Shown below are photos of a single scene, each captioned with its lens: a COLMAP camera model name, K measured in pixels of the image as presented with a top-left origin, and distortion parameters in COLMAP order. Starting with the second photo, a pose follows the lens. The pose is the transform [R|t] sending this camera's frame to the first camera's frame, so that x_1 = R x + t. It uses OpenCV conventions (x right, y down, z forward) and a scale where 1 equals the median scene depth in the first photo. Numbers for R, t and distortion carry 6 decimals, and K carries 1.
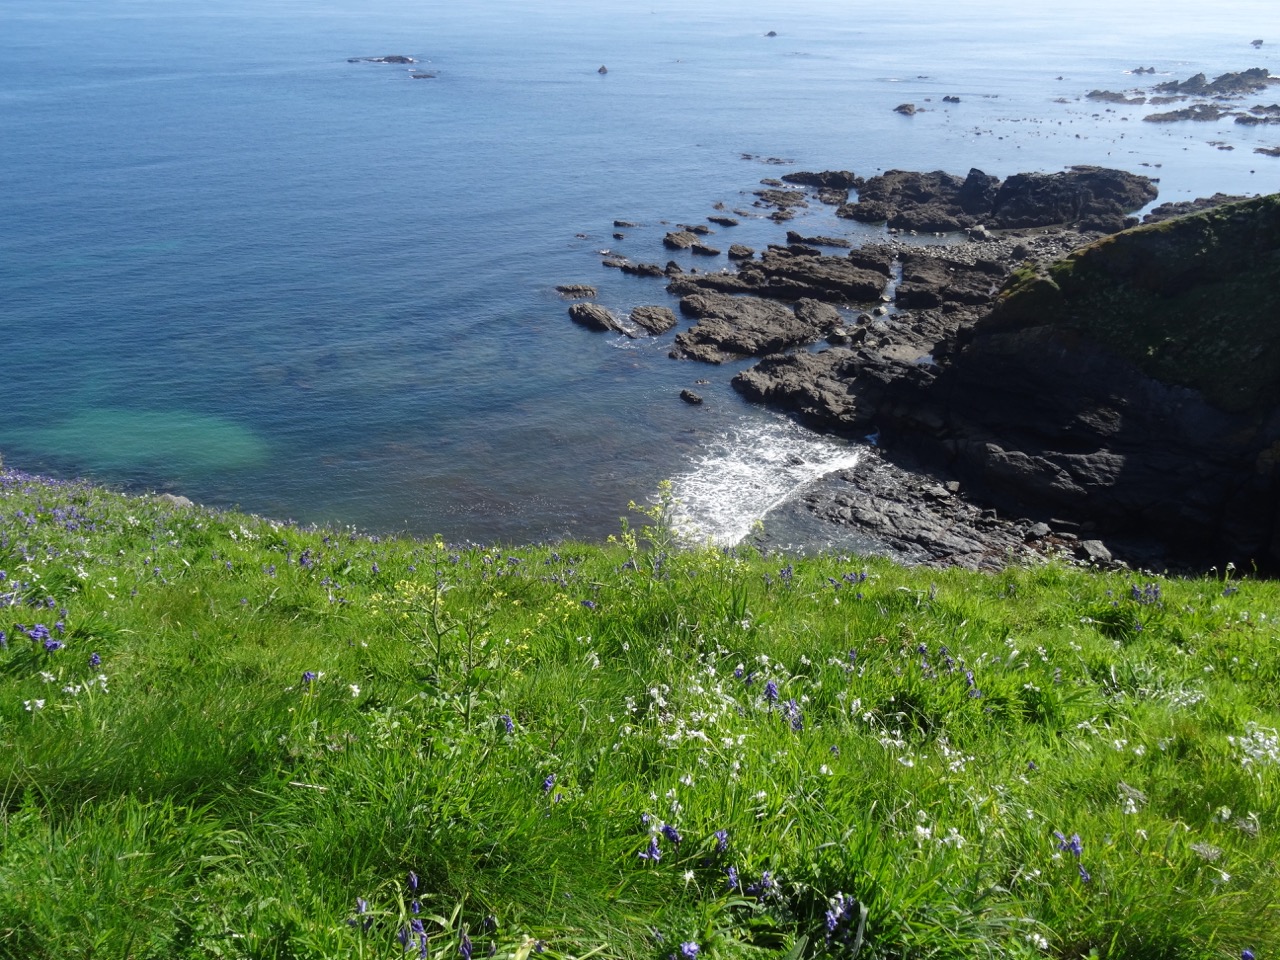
lens RADIAL K [[1109.5, 0, 638.2], [0, 1109.5, 480.2], [0, 0, 1]] dist [-0.016957, 0.008183]
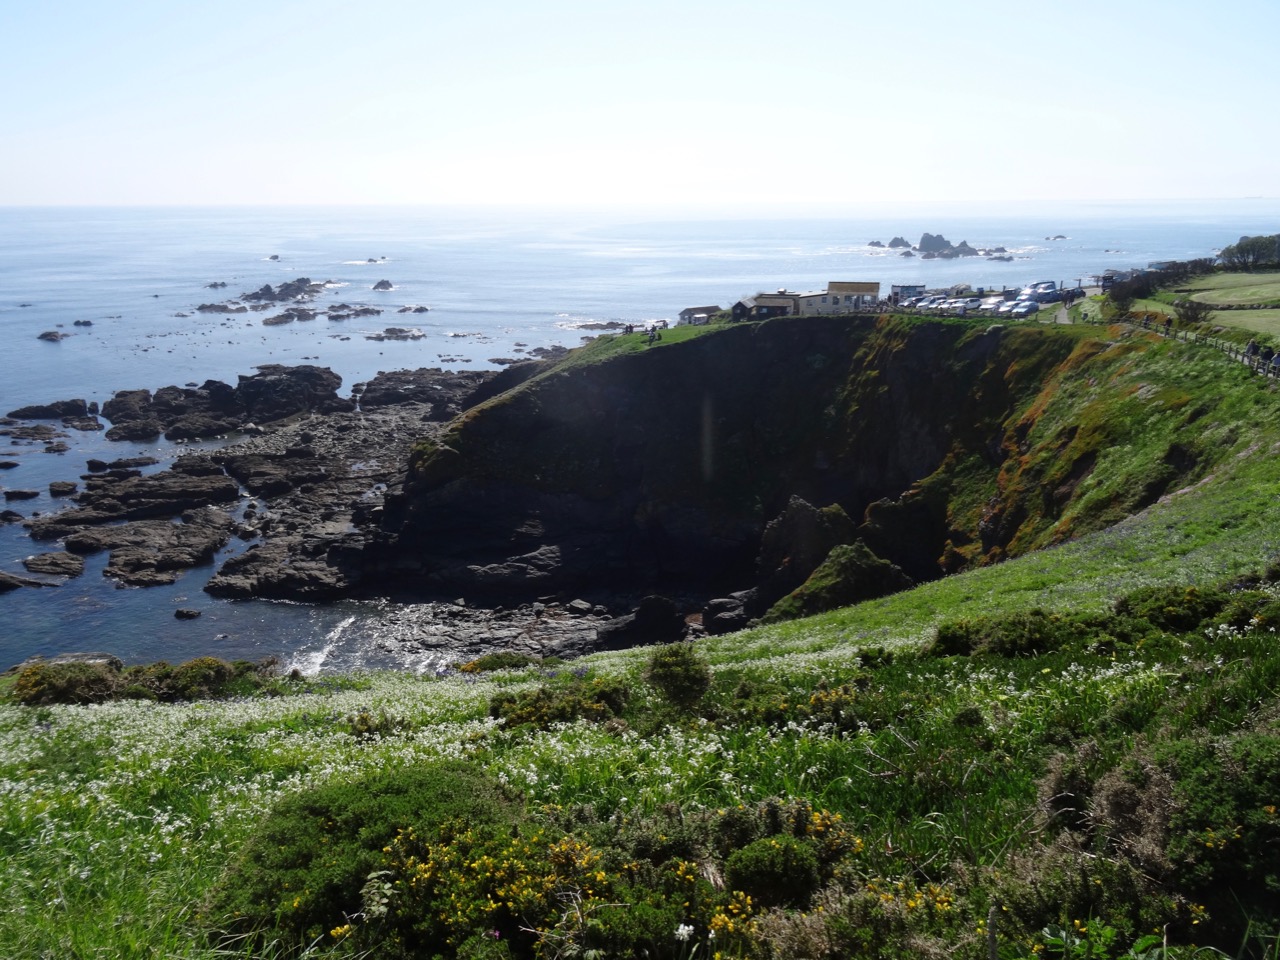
lens RADIAL K [[950.6, 0, 643.1], [0, 950.6, 482.1], [0, 0, 1]] dist [-0.001599, 0.000637]
pose [[0.613190, -0.222409, 0.757979, -0.324311], [0.325004, 0.945601, 0.014540, -0.058339], [-0.719980, 0.237431, 0.652117, 0.019651]]
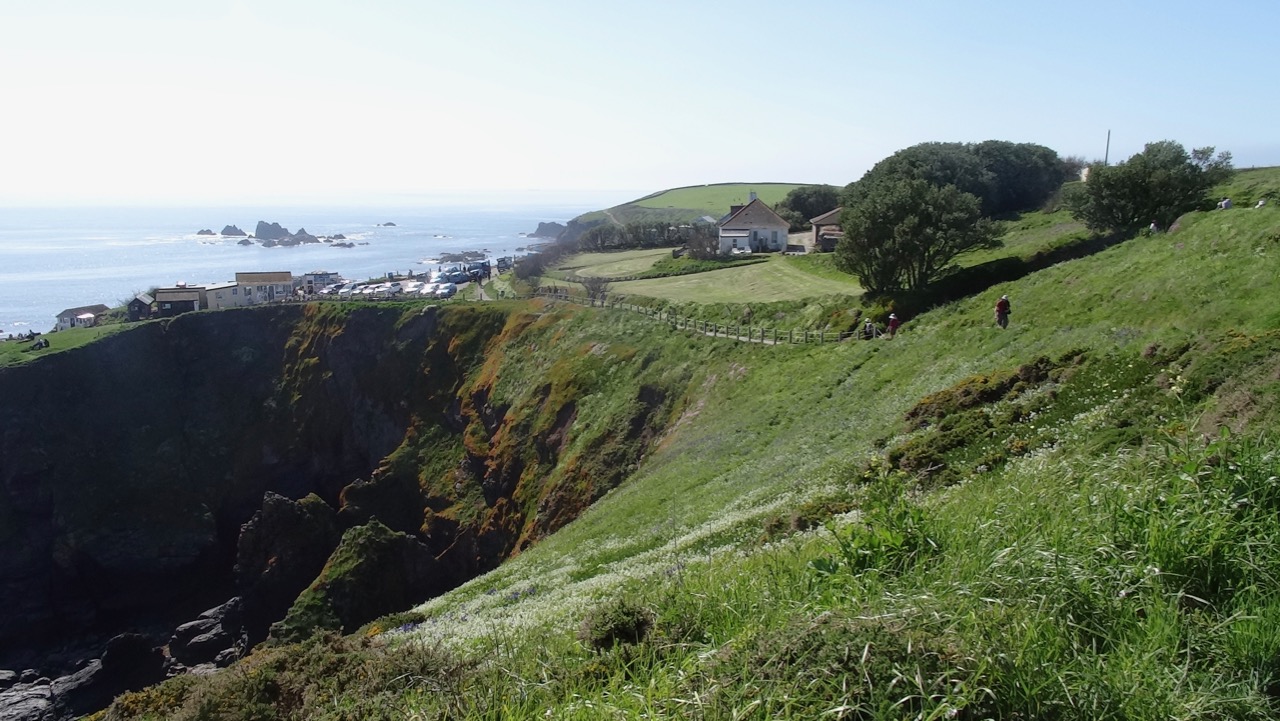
lens RADIAL K [[974.9, 0, 643.8], [0, 974.9, 368.6], [0, 0, 1]] dist [-0.002292, -0.006872]
pose [[-0.008353, -0.175019, 0.984530, -0.397665], [0.399604, 0.901948, 0.163729, -0.090374], [-0.916650, 0.394790, 0.062404, 0.082073]]
